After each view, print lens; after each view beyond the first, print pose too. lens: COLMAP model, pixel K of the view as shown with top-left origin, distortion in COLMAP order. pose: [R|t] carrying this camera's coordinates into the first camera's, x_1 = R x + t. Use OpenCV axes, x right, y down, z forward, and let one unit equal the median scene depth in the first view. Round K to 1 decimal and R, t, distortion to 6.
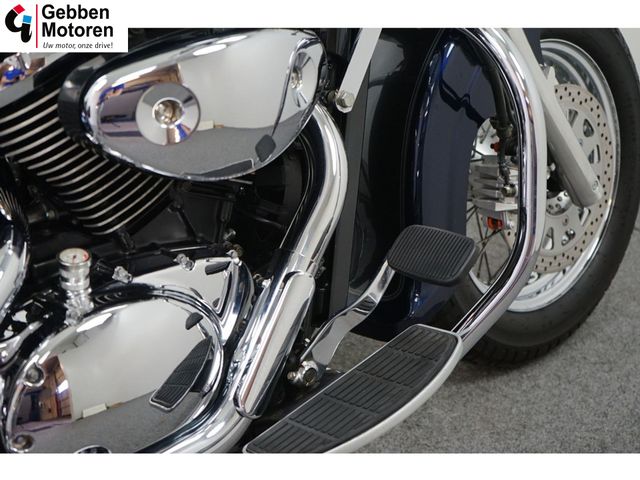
lens RADIAL K [[1174.4, 0, 320.0], [0, 1174.4, 240.0], [0, 0, 1]] dist [0.023861, 0.000000]
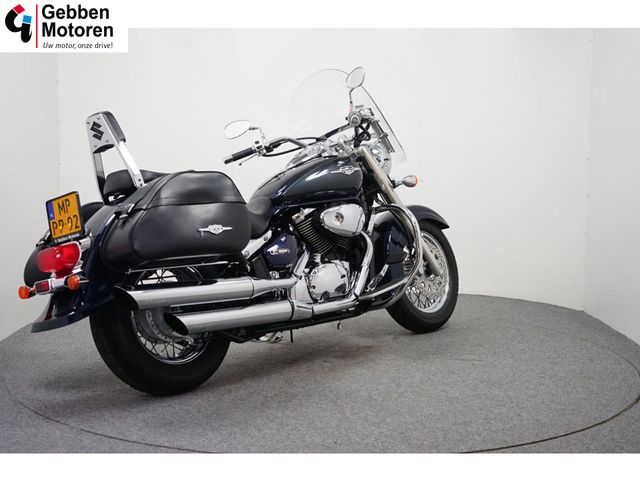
lens RADIAL K [[907.4, 0, 320.5], [0, 907.4, 241.8], [0, 0, 1]] dist [0.012007, 0.000000]
pose [[0.994705, -0.076059, 0.069118, -0.354545], [0.096536, 0.922194, -0.374484, 1.036022], [-0.035258, 0.379174, 0.924654, -1.794258]]
